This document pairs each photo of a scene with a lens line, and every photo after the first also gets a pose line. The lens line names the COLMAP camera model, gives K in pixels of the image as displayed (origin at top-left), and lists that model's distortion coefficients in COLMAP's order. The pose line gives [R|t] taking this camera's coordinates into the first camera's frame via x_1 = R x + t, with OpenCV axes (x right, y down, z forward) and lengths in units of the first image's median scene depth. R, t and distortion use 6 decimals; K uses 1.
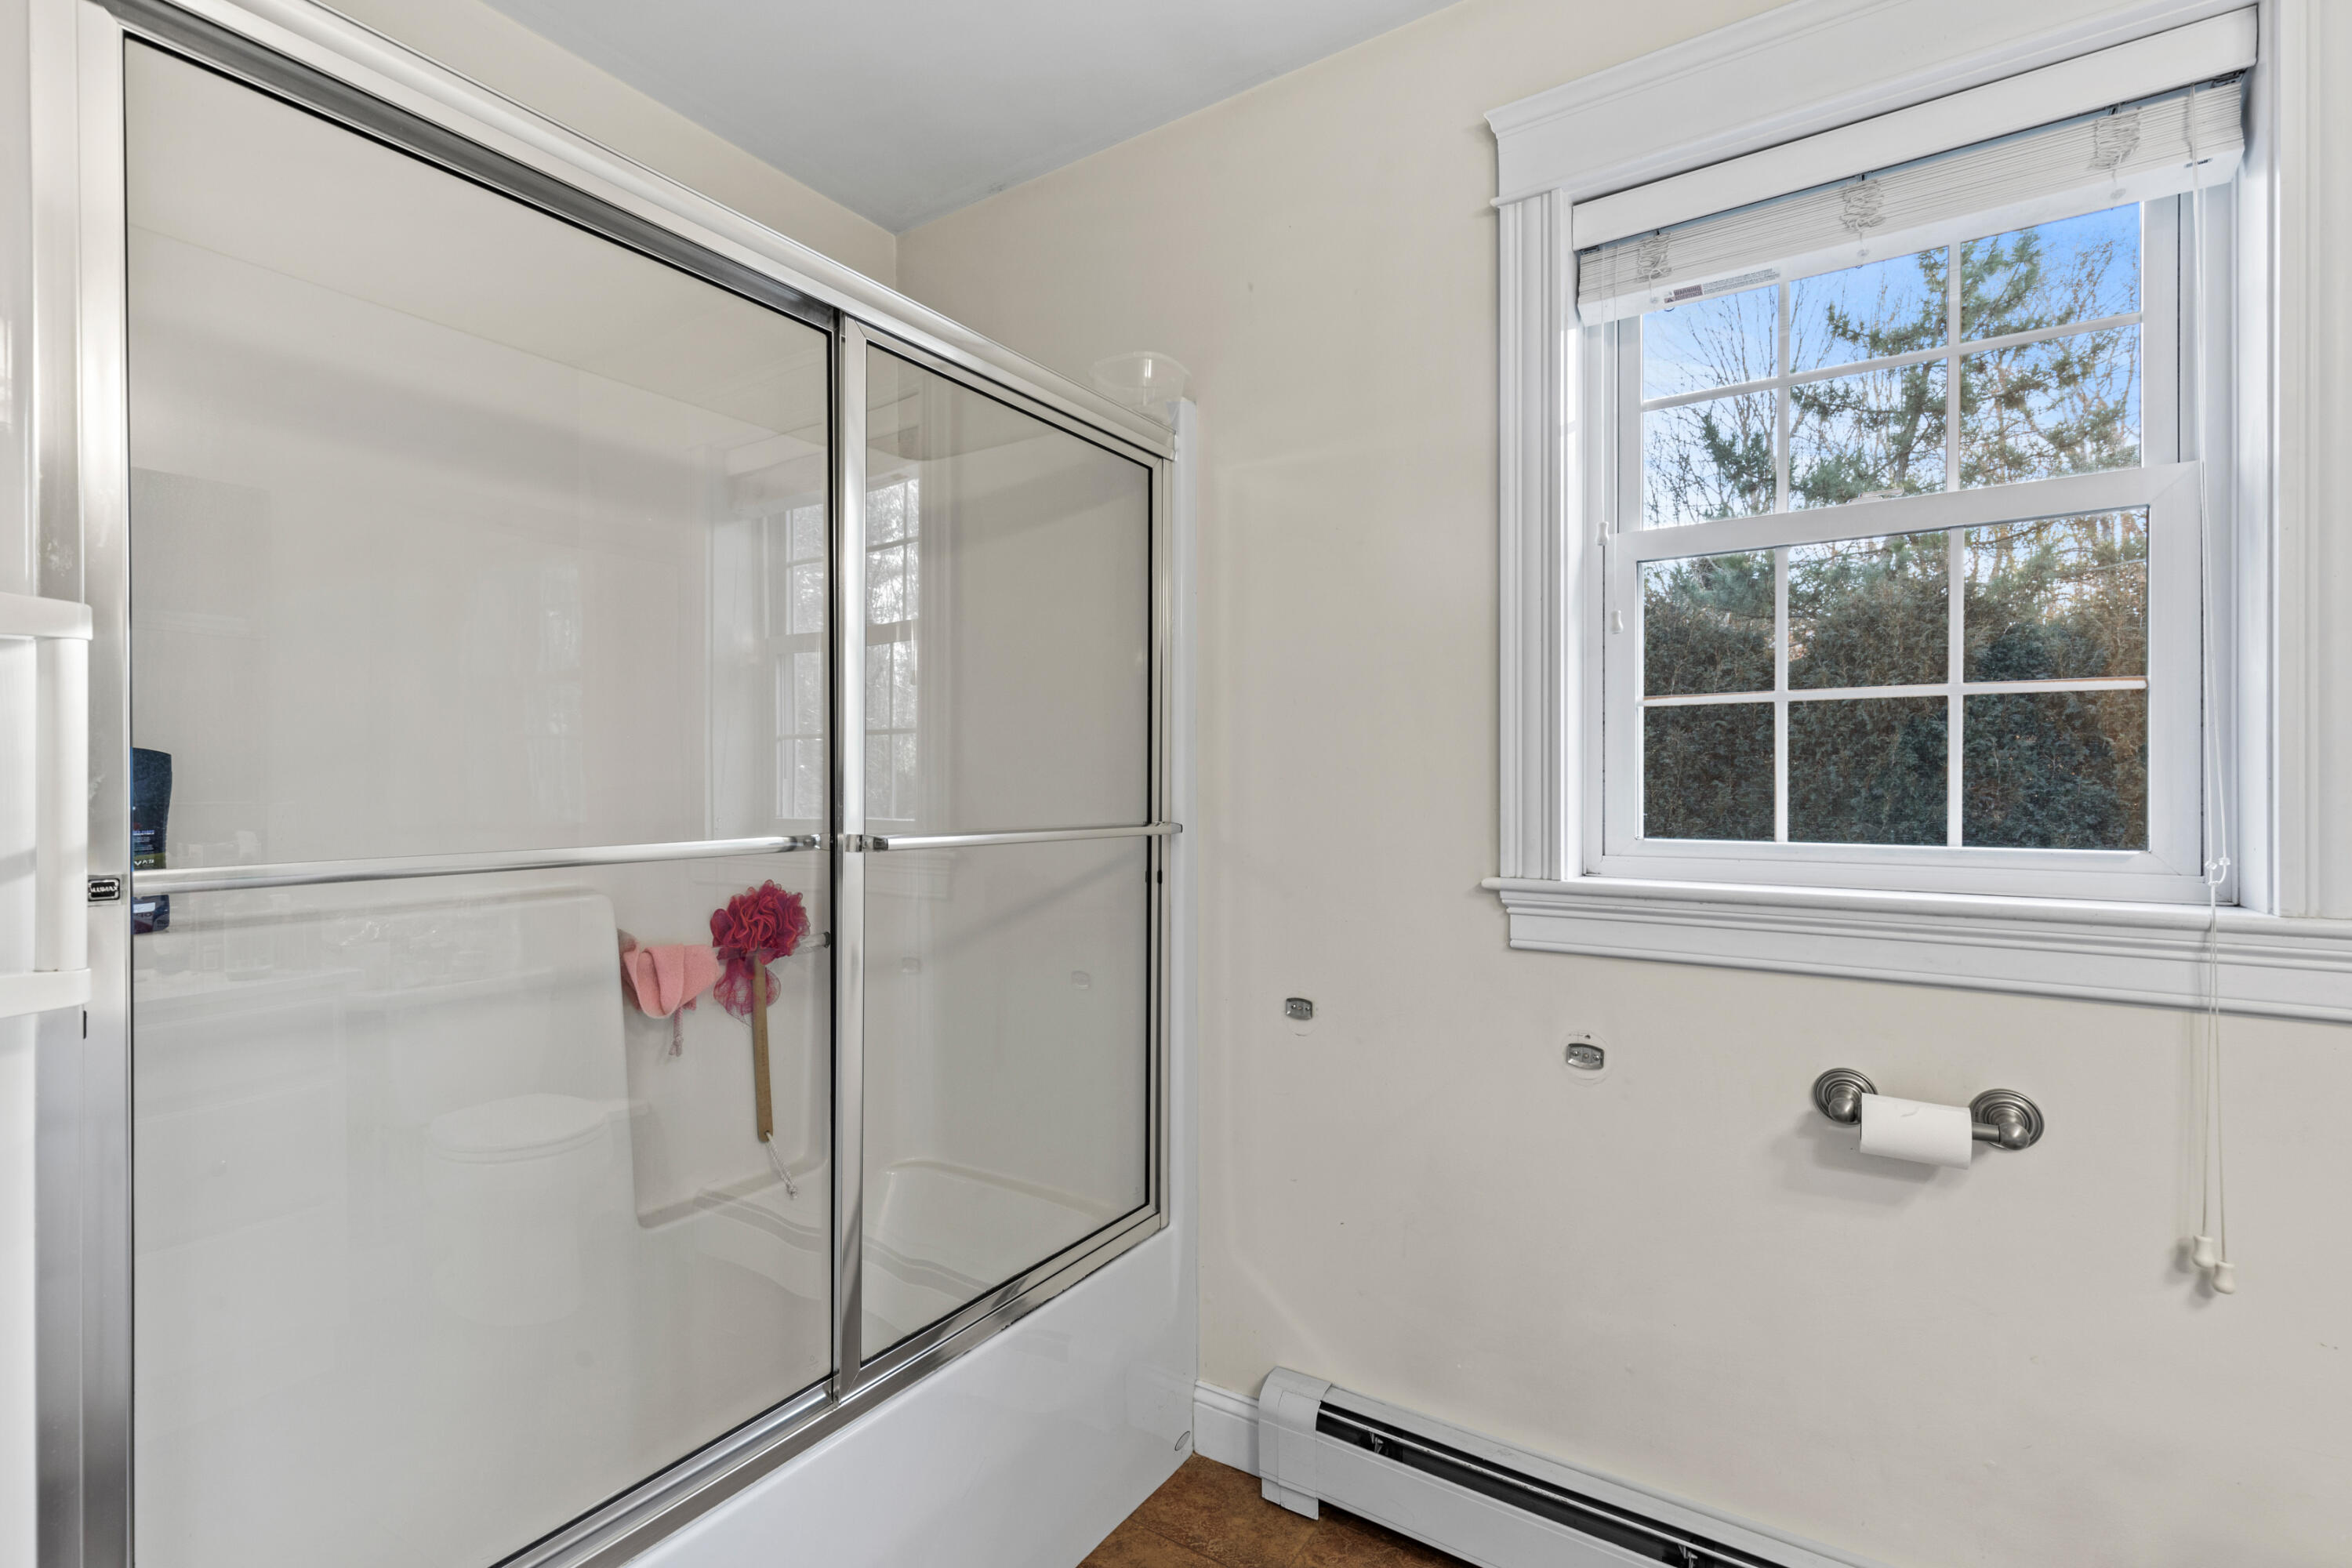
lens RADIAL K [[1059.9, 0, 1171.1], [0, 1059.9, 779.5], [0, 0, 1]] dist [0.003509, -0.000020]
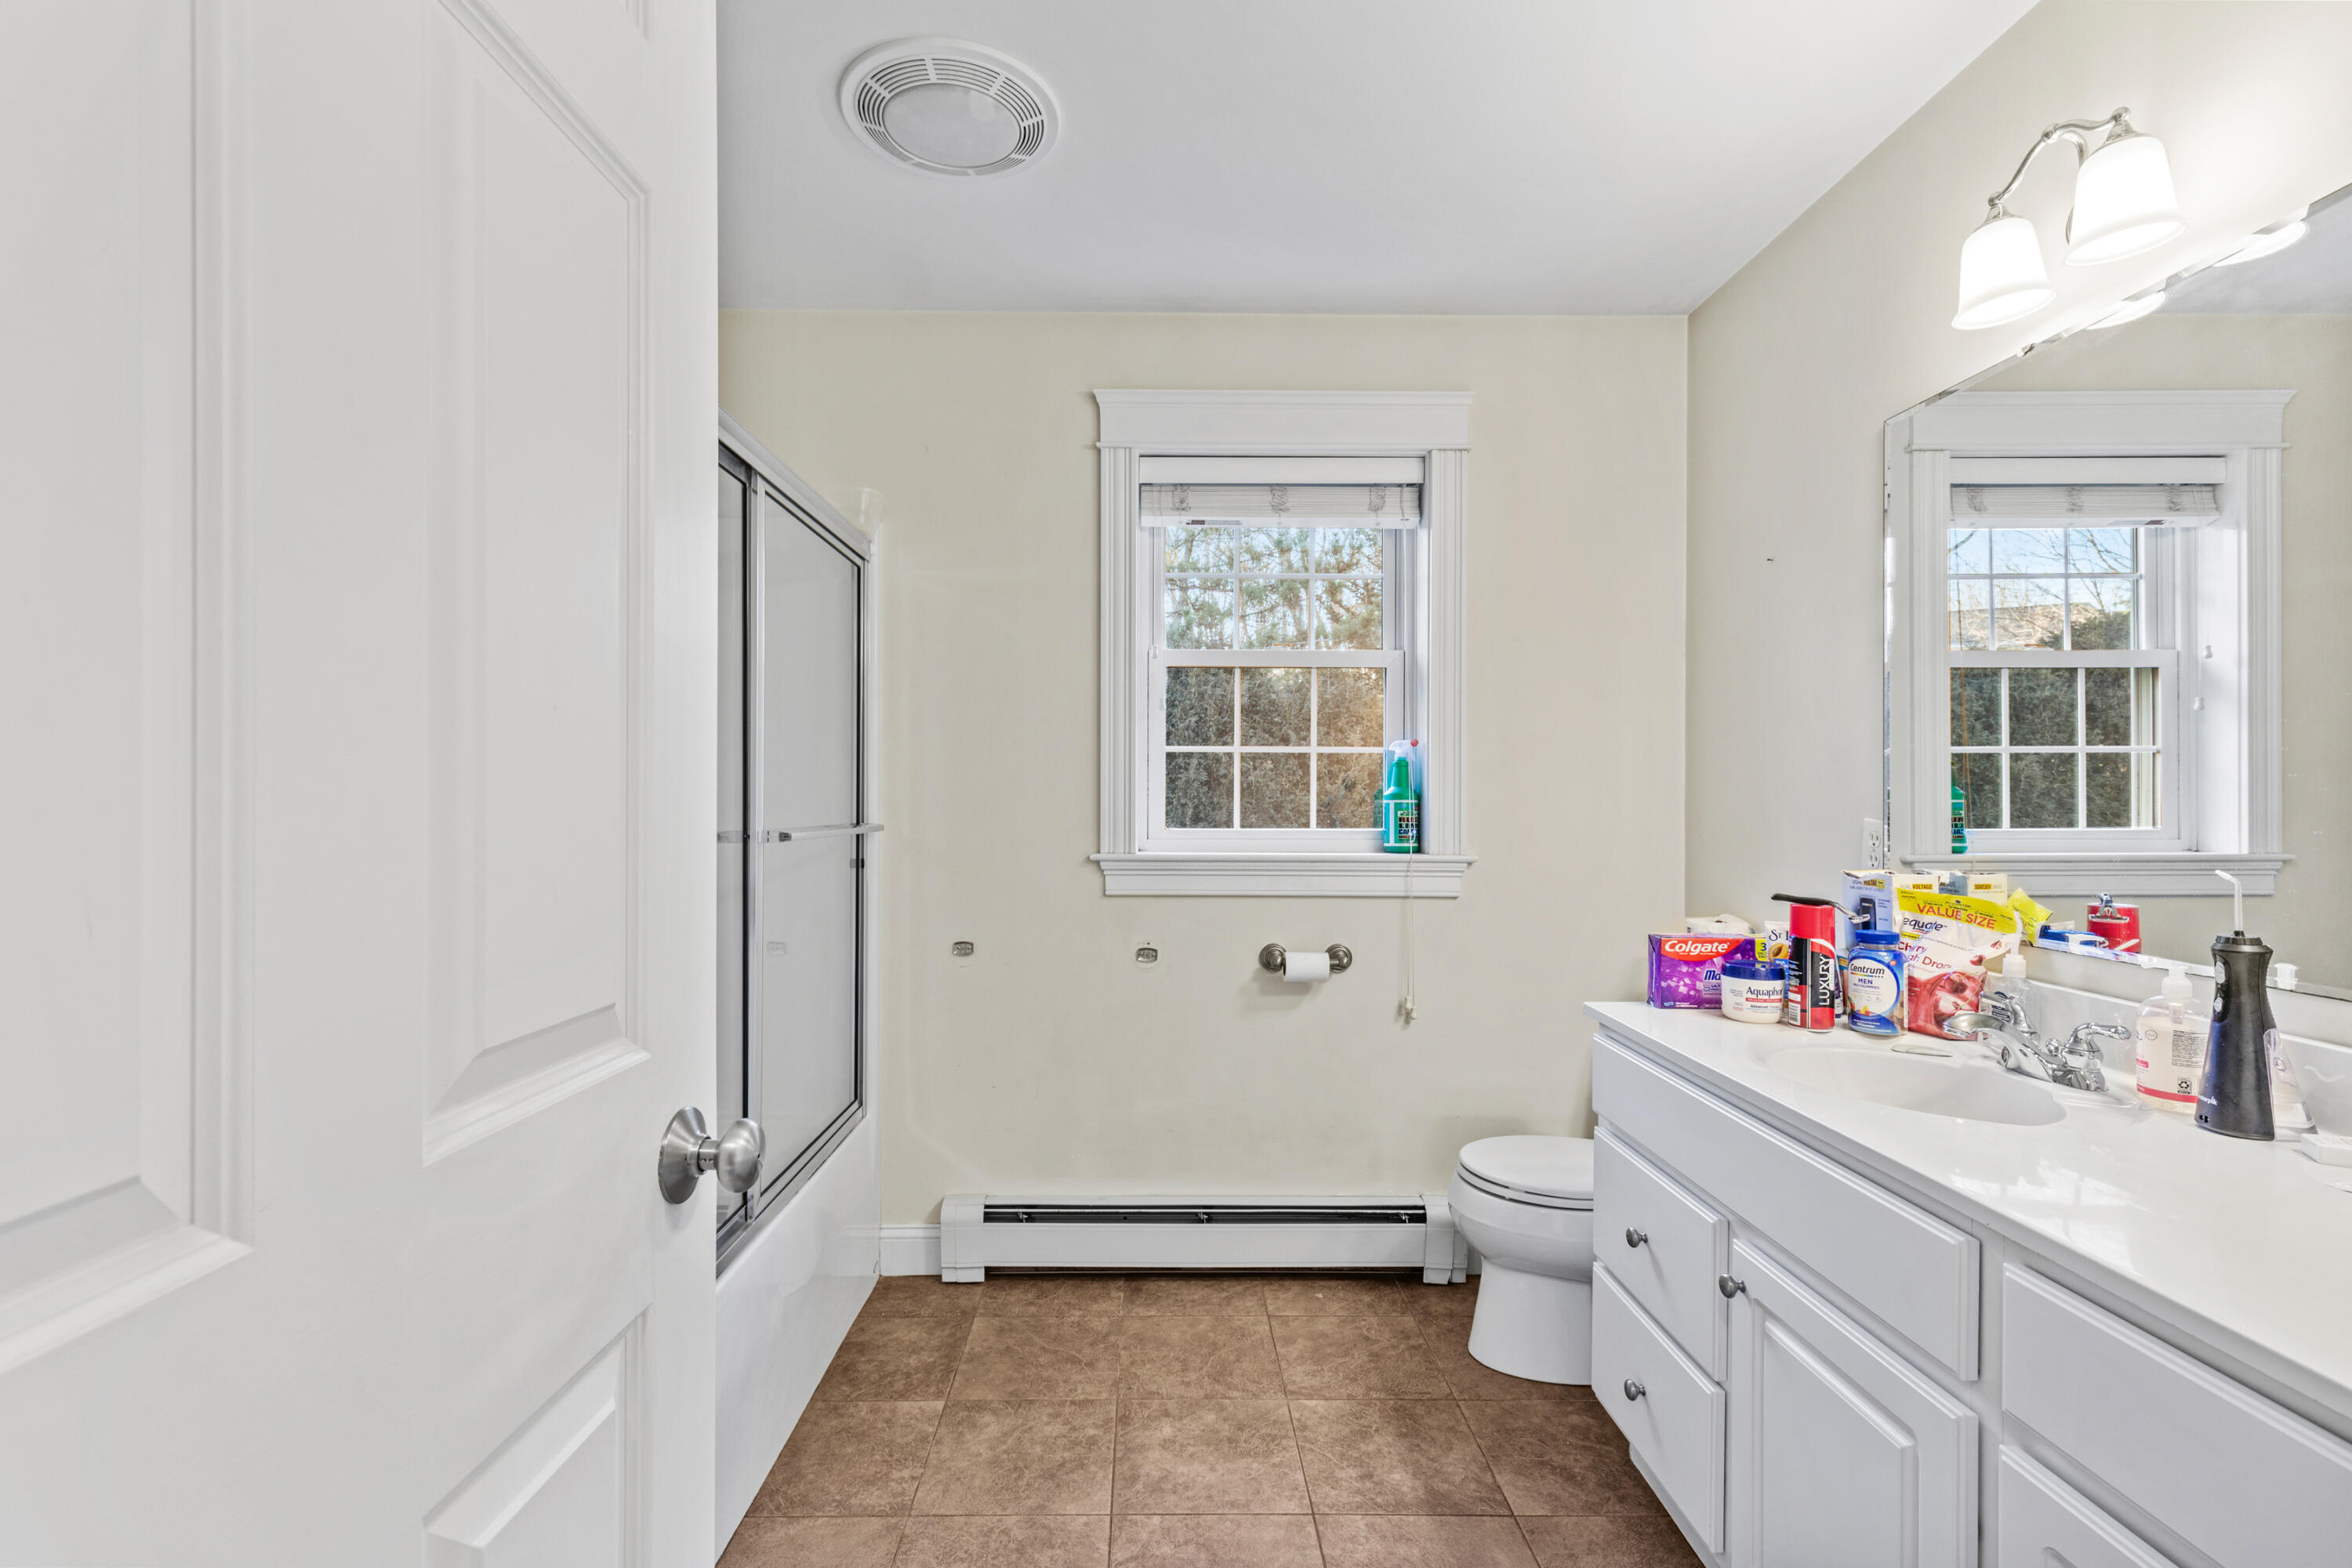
lens RADIAL K [[1059.9, 0, 1172.0], [0, 1059.9, 779.4], [0, 0, 1]] dist [0.003509, -0.000020]
pose [[0.820668, 0.011944, 0.571280, -0.529402], [-0.007185, 0.999918, -0.010585, -0.006043], [-0.571360, 0.004582, 0.820687, -0.410436]]
